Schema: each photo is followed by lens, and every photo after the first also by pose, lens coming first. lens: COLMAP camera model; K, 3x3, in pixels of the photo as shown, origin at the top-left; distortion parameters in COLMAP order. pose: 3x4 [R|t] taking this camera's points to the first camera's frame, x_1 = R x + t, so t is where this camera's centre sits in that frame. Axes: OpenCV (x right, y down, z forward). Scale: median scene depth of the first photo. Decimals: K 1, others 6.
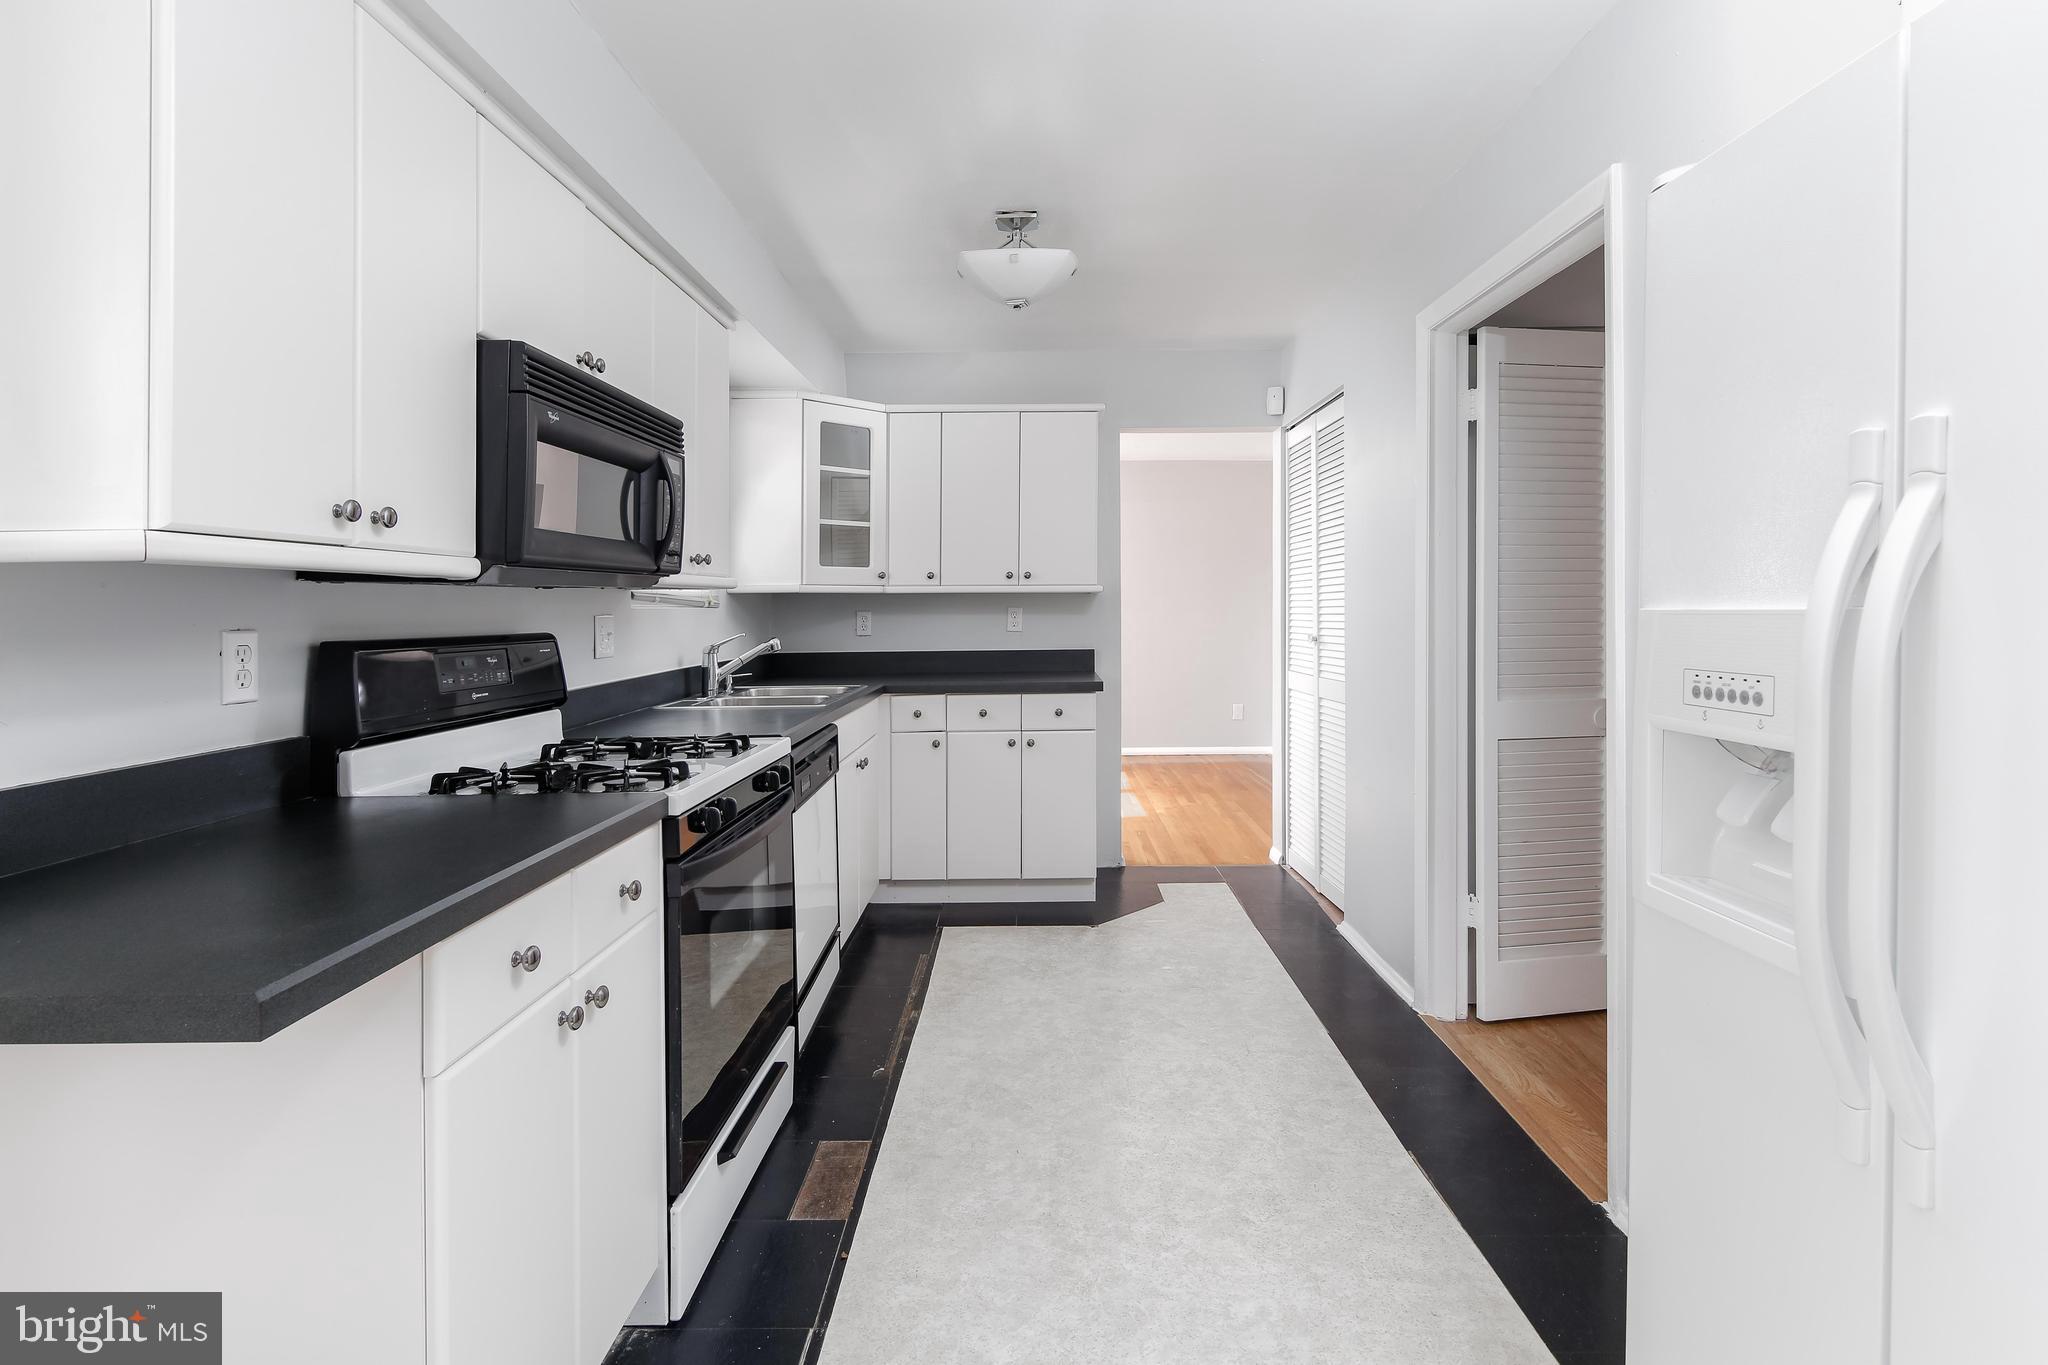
lens RADIAL K [[1000.1, 0, 1027.9], [0, 1000.1, 600.7], [0, 0, 1]] dist [0.000590, -0.000632]
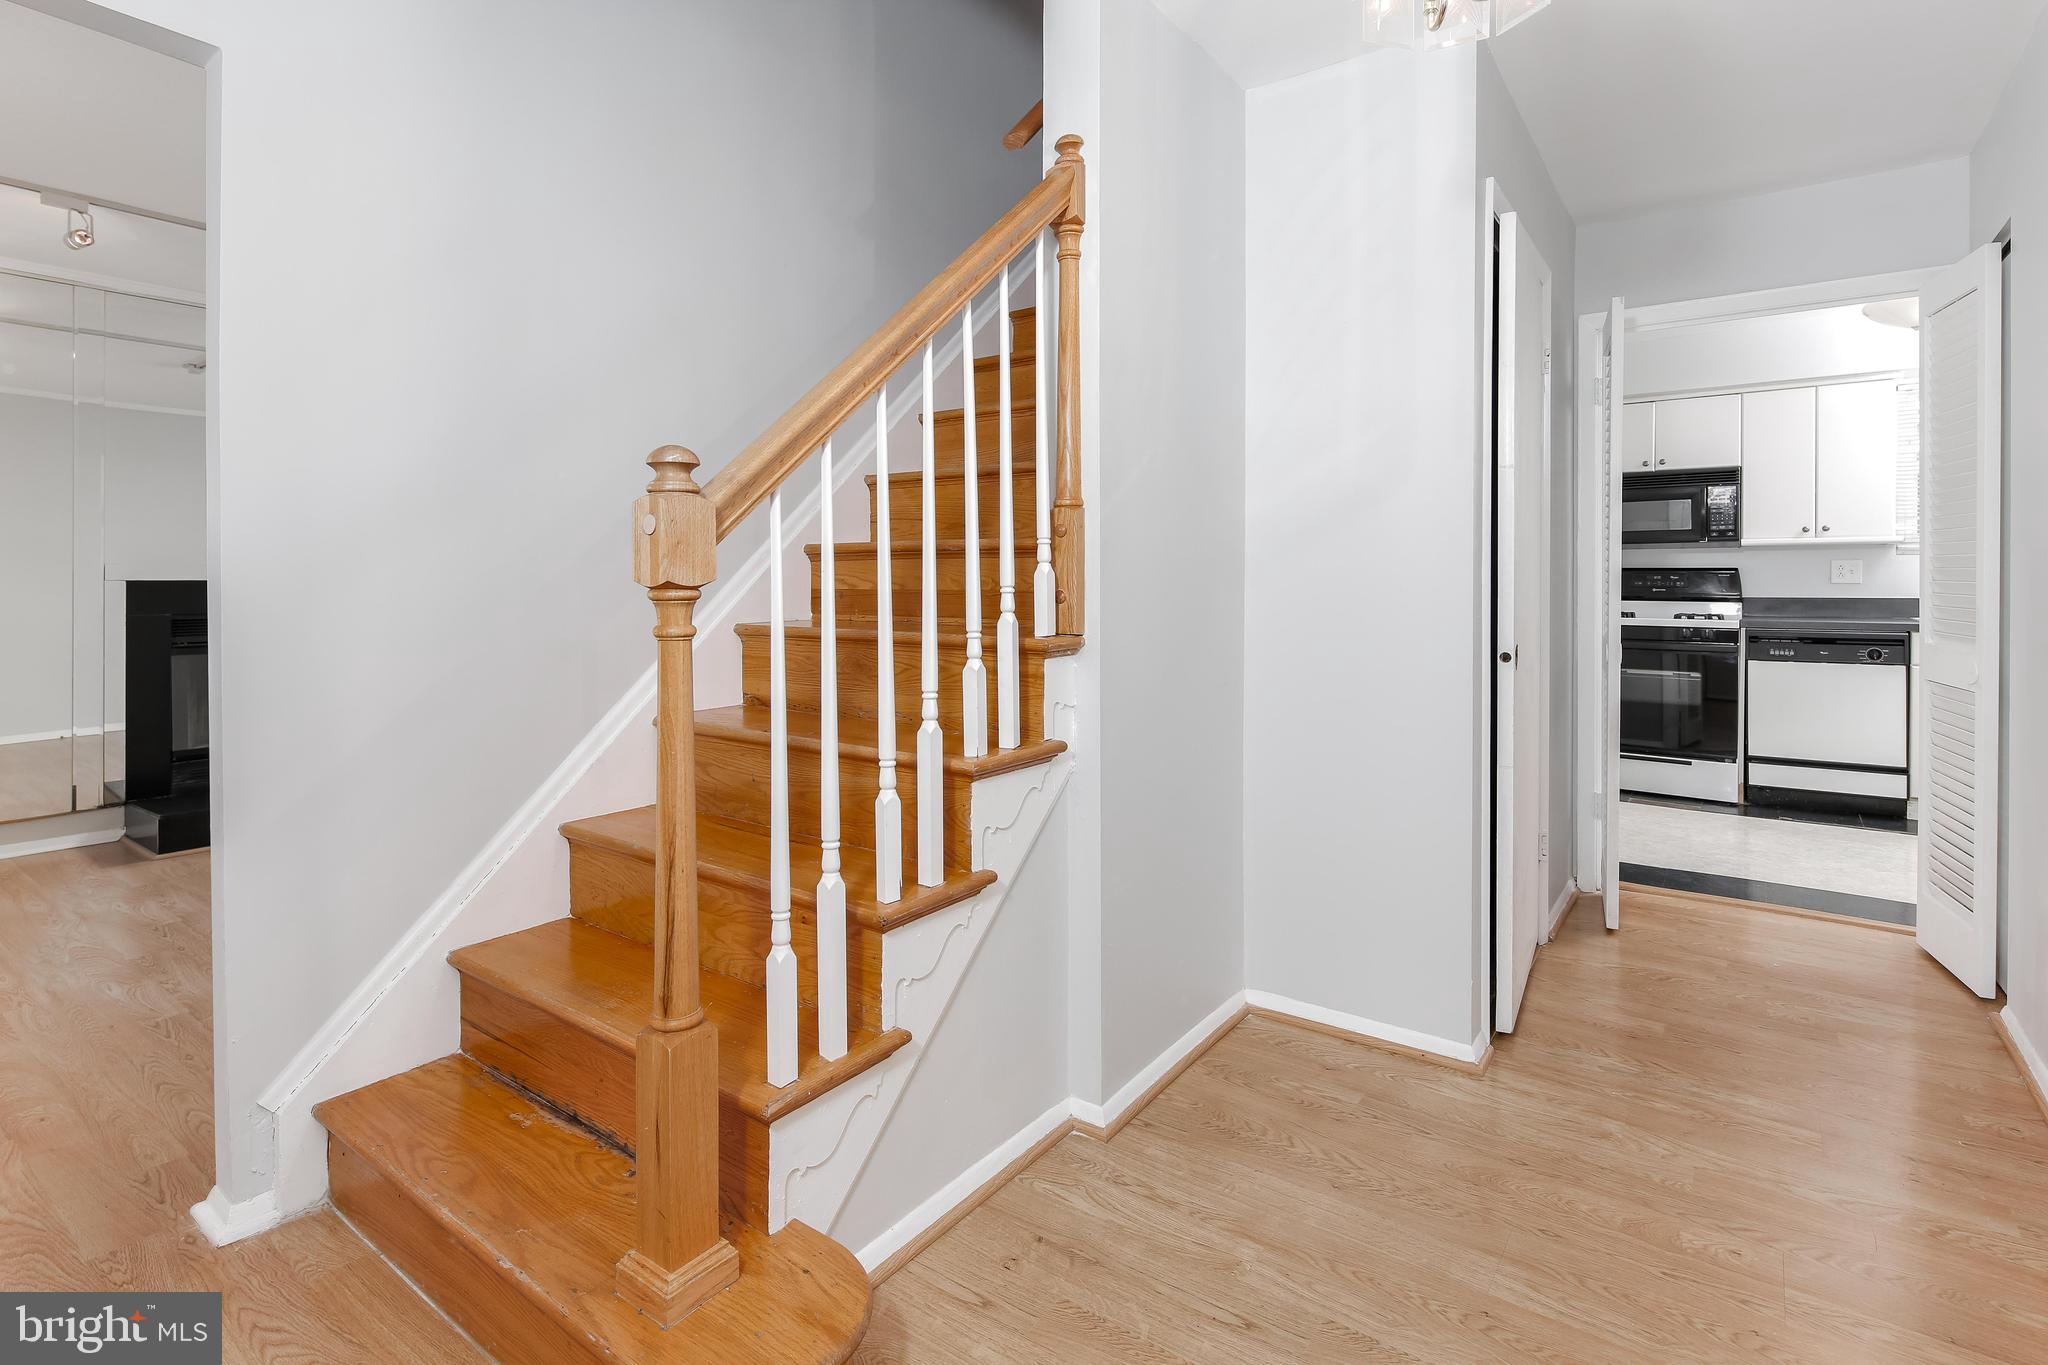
lens RADIAL K [[1009.0, 0, 1022.2], [0, 1009.0, 578.4], [0, 0, 1]] dist [0.000163, -0.000150]
pose [[-0.588283, 0.012472, -0.808559, 1.629677], [0.010003, 0.999917, 0.008146, 0.015091], [0.808593, -0.003296, -0.588359, 0.744189]]
